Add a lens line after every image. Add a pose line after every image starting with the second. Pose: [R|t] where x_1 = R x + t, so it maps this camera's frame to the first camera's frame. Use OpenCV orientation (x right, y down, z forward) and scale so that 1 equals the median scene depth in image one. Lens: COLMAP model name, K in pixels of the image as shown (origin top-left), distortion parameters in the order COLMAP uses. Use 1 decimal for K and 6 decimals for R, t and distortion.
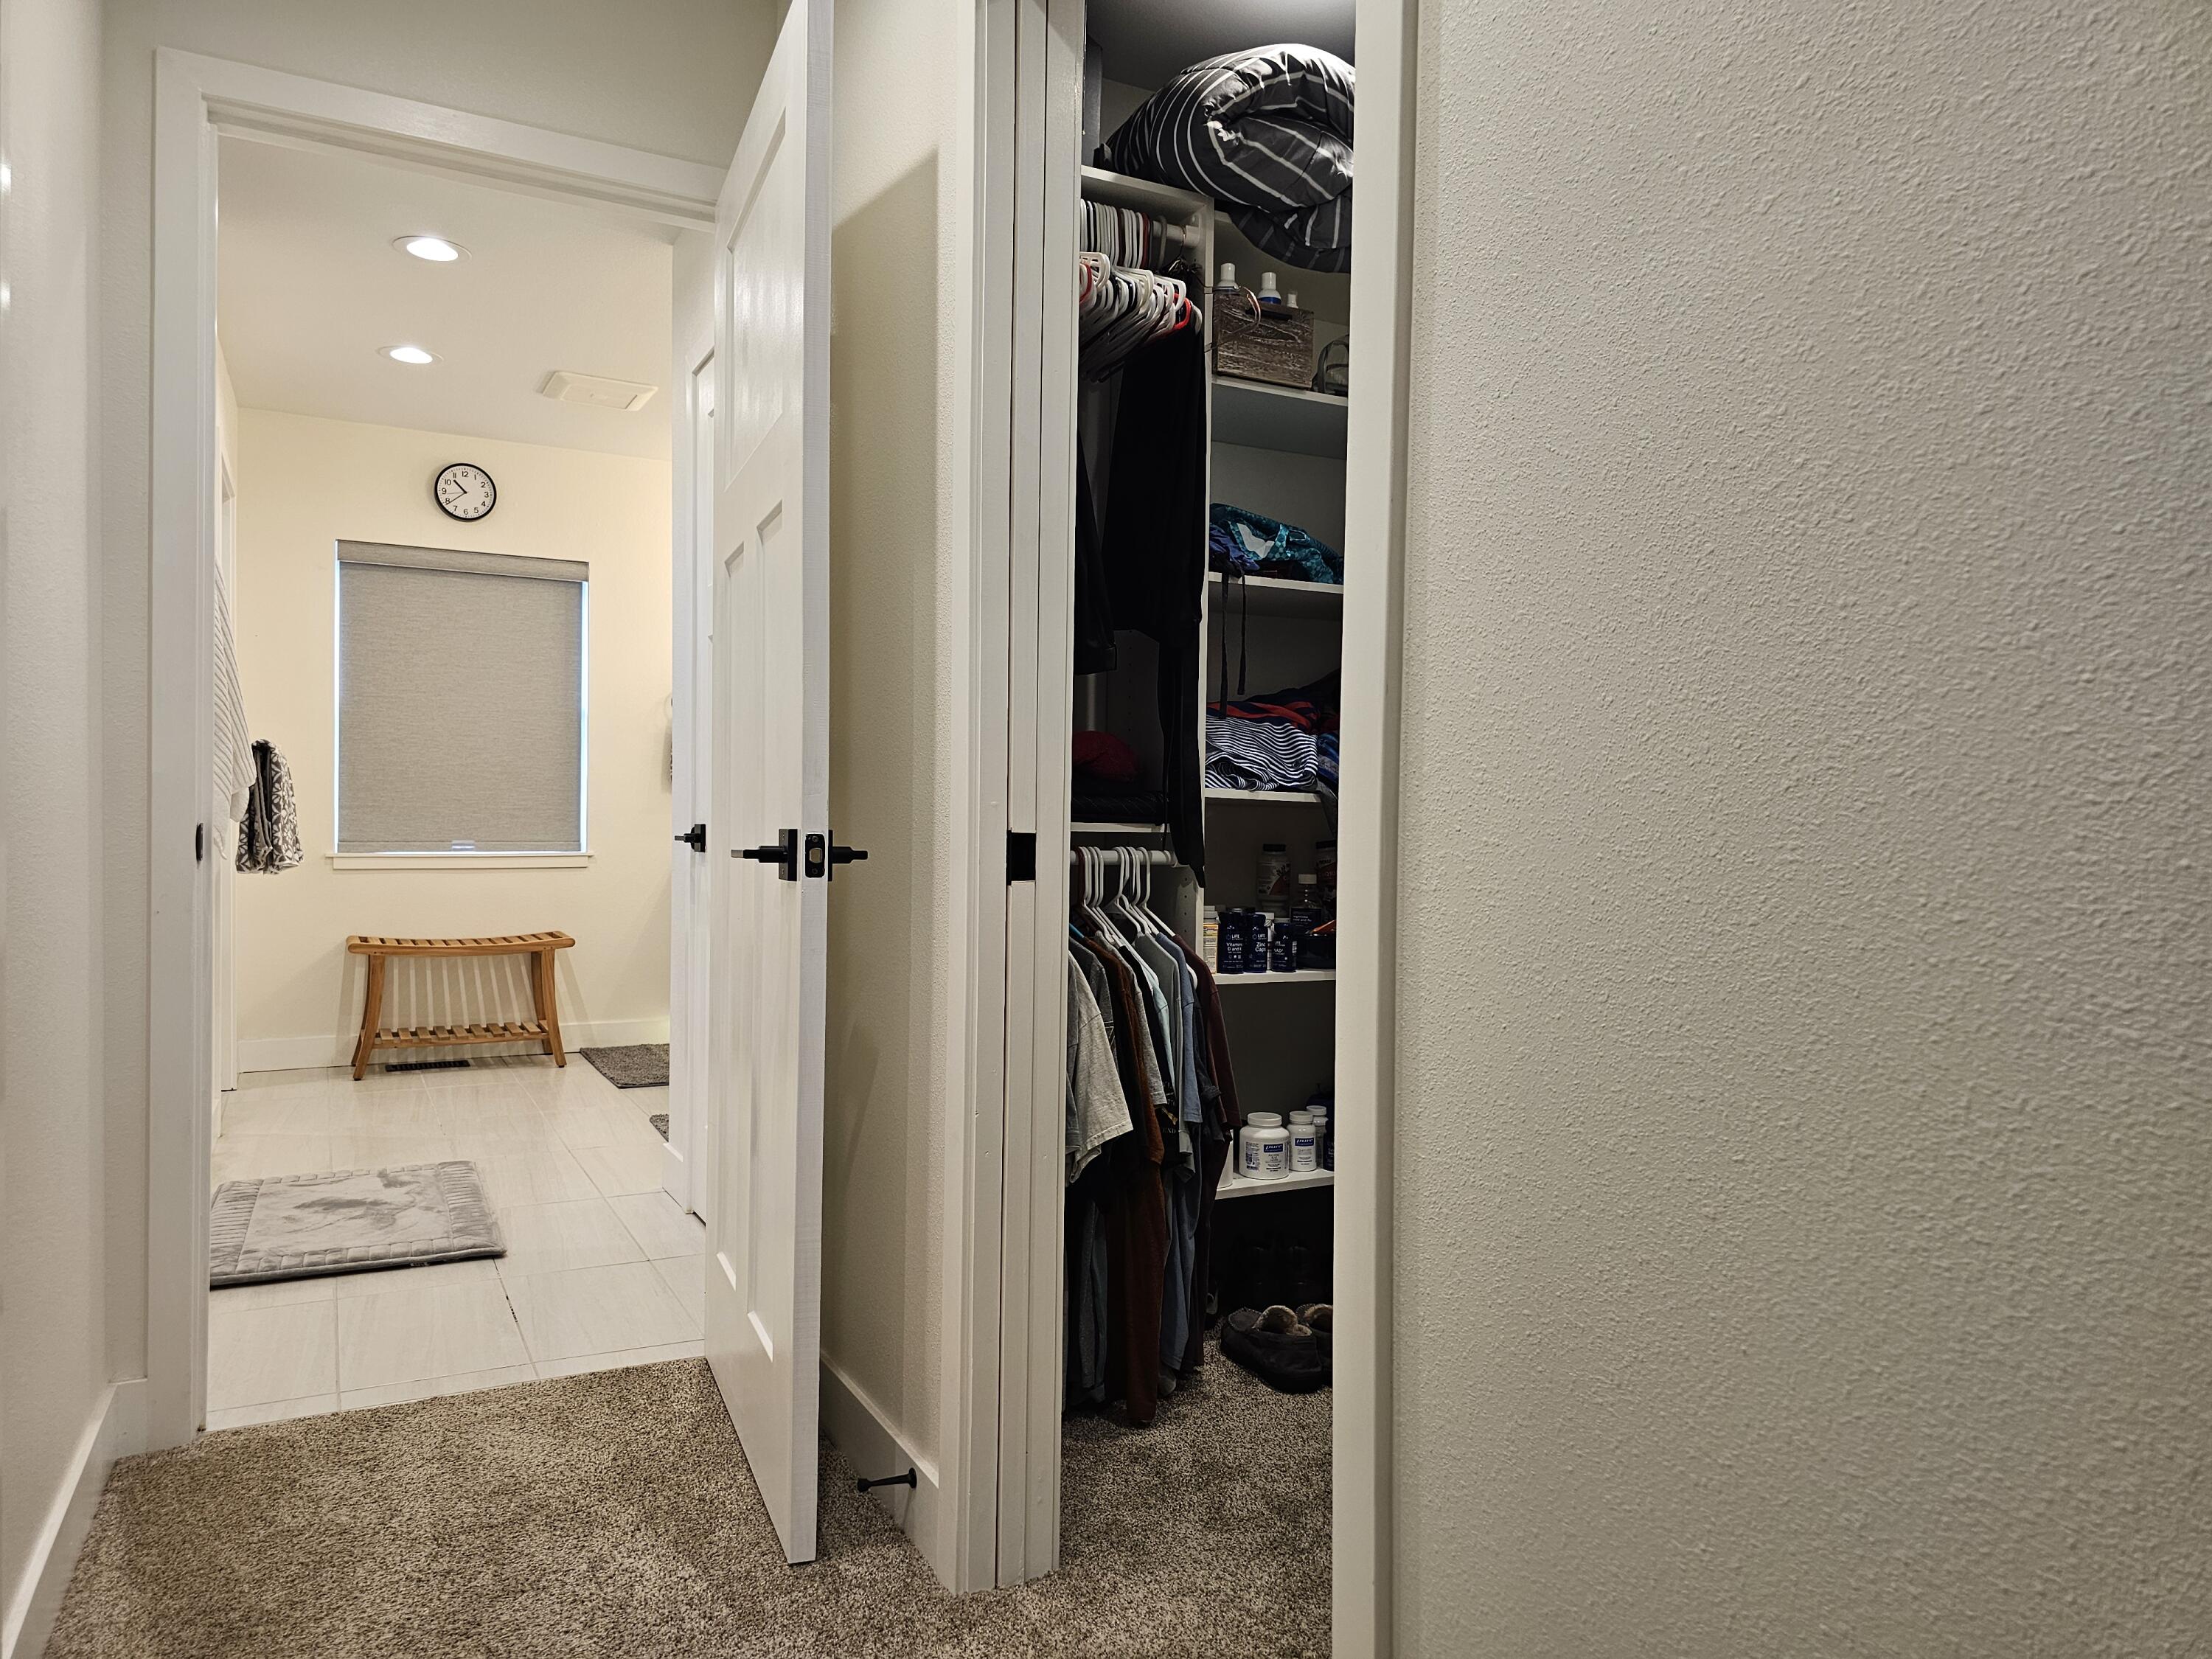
lens RADIAL K [[1489.2, 0, 1106.0], [0, 1489.2, 829.5], [0, 0, 1]] dist [-0.000662, -0.000825]
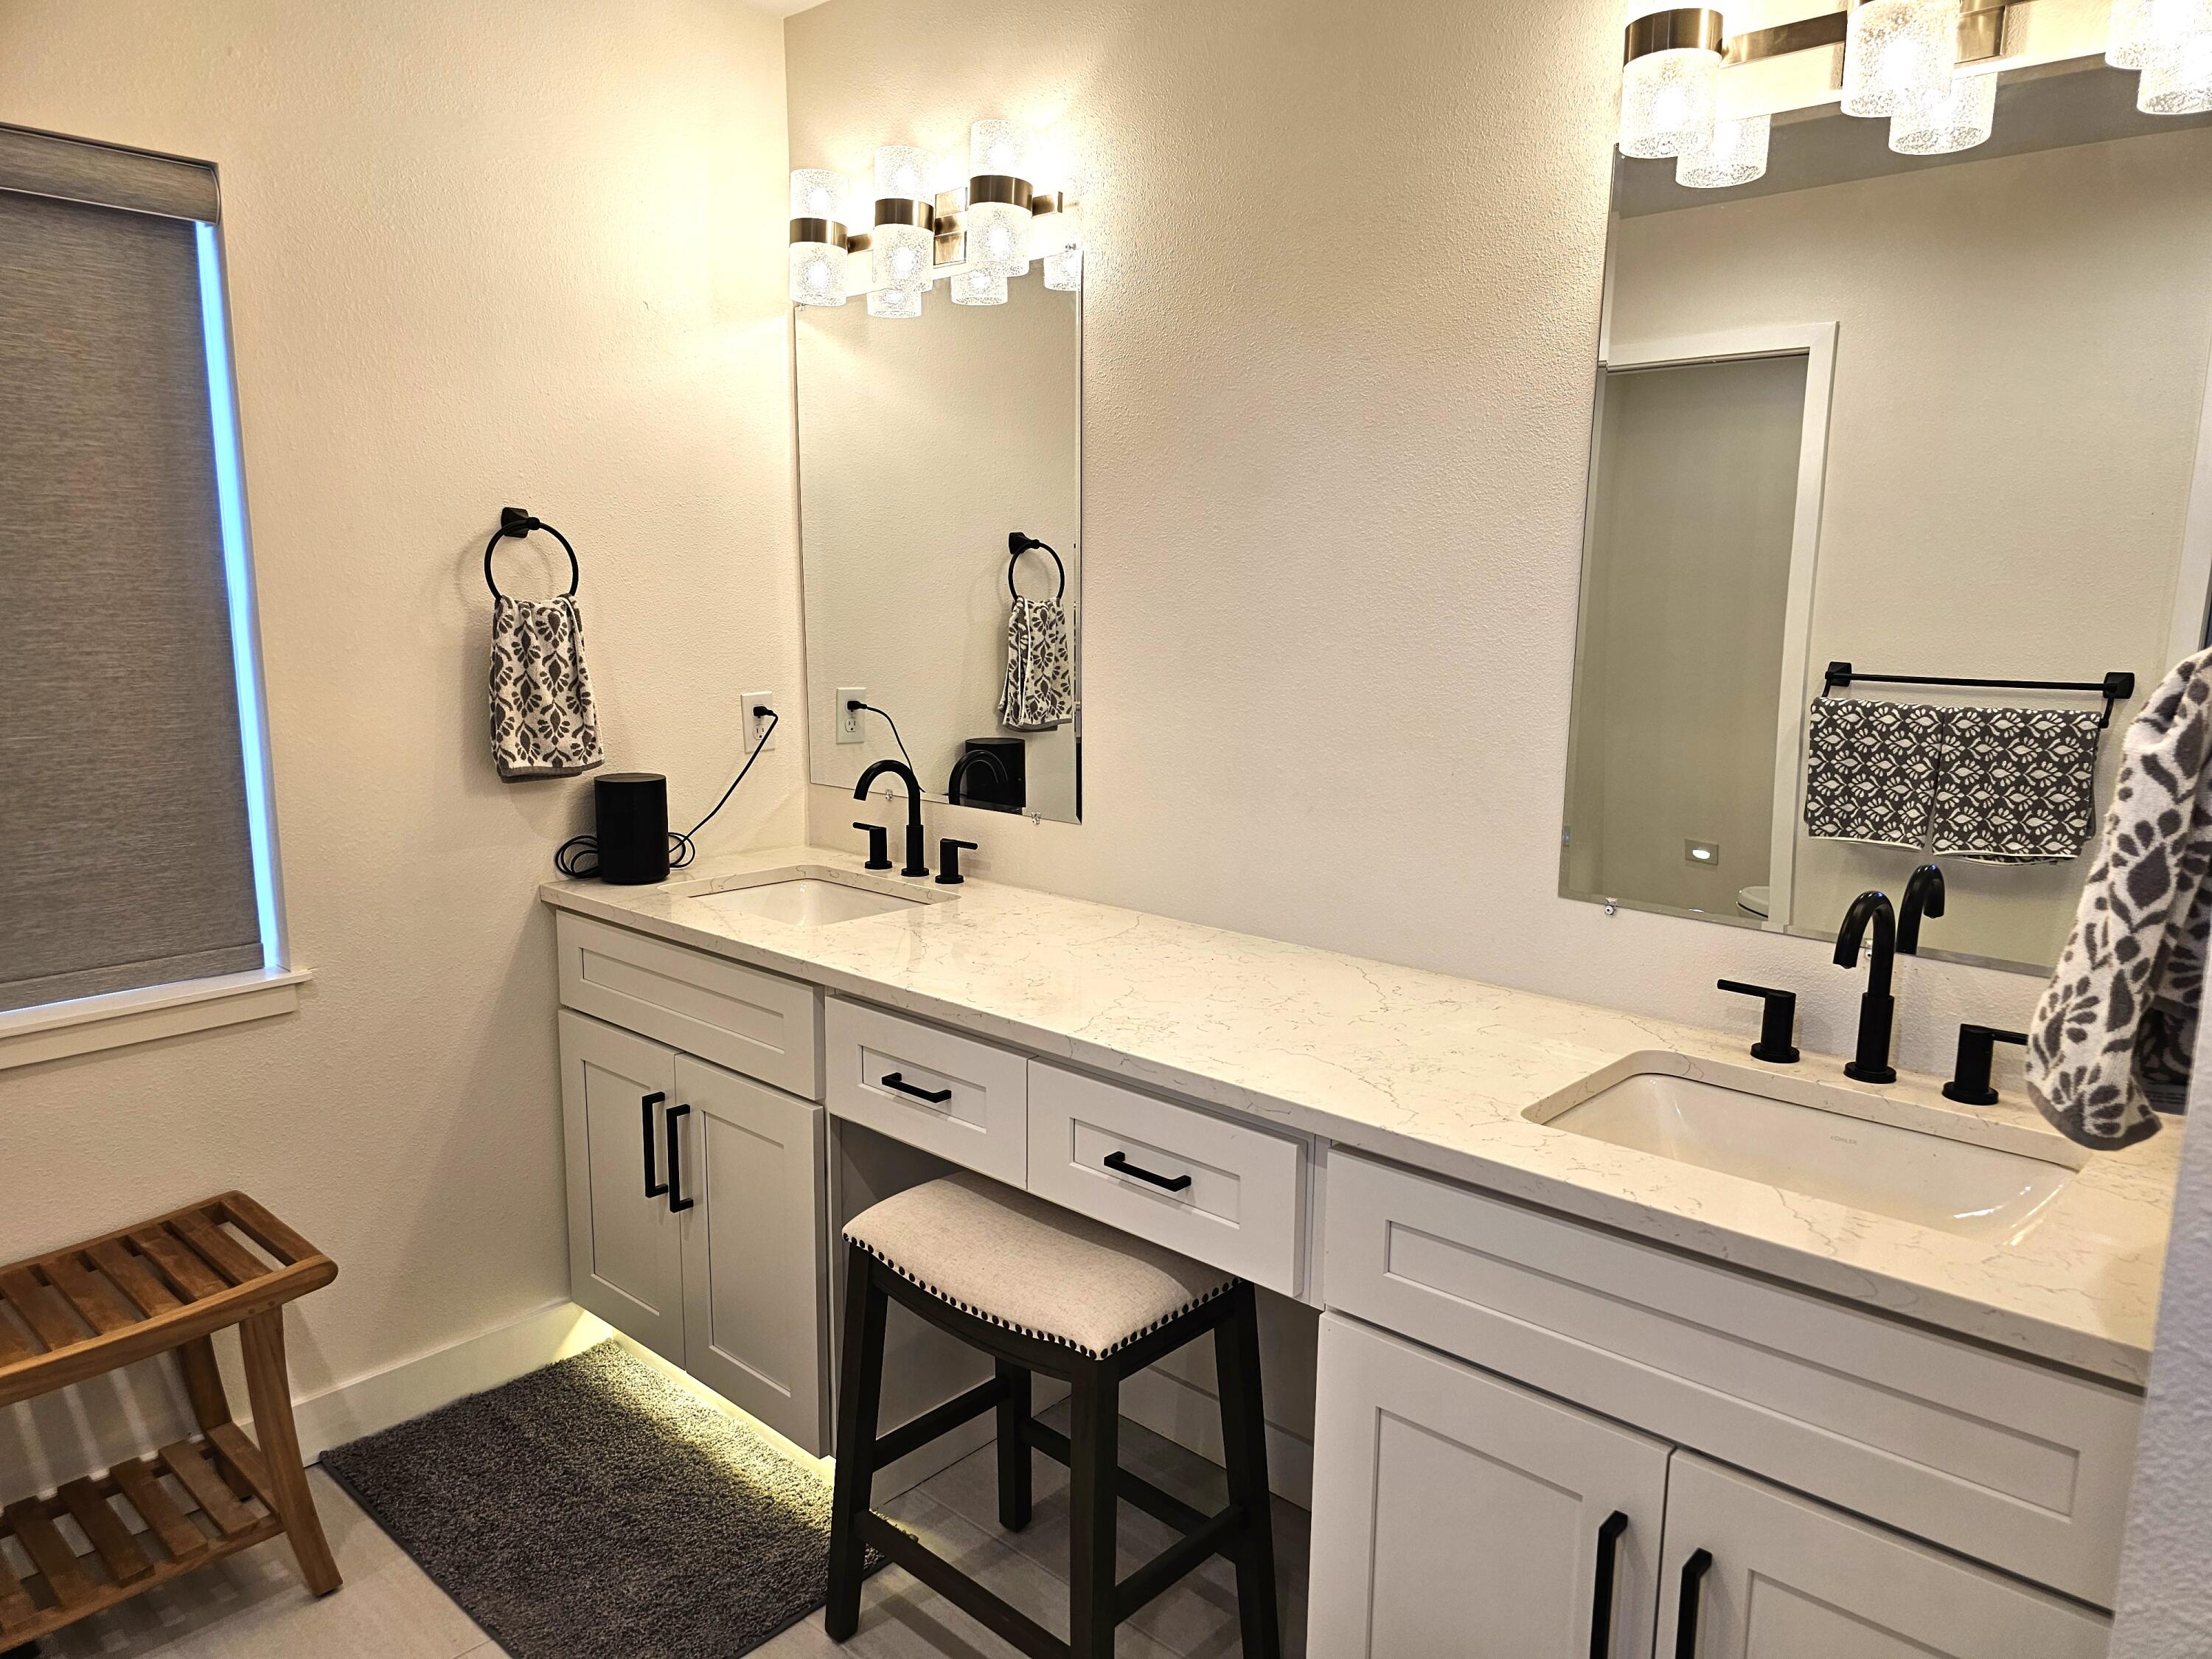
lens RADIAL K [[1489.2, 0, 1106.0], [0, 1489.2, 829.5], [0, 0, 1]] dist [-0.000662, -0.000825]
pose [[0.937837, -0.062816, 0.341345, -0.282263], [0.005747, 0.986161, 0.165688, -0.083115], [-0.347030, -0.153427, 0.925219, 0.585544]]
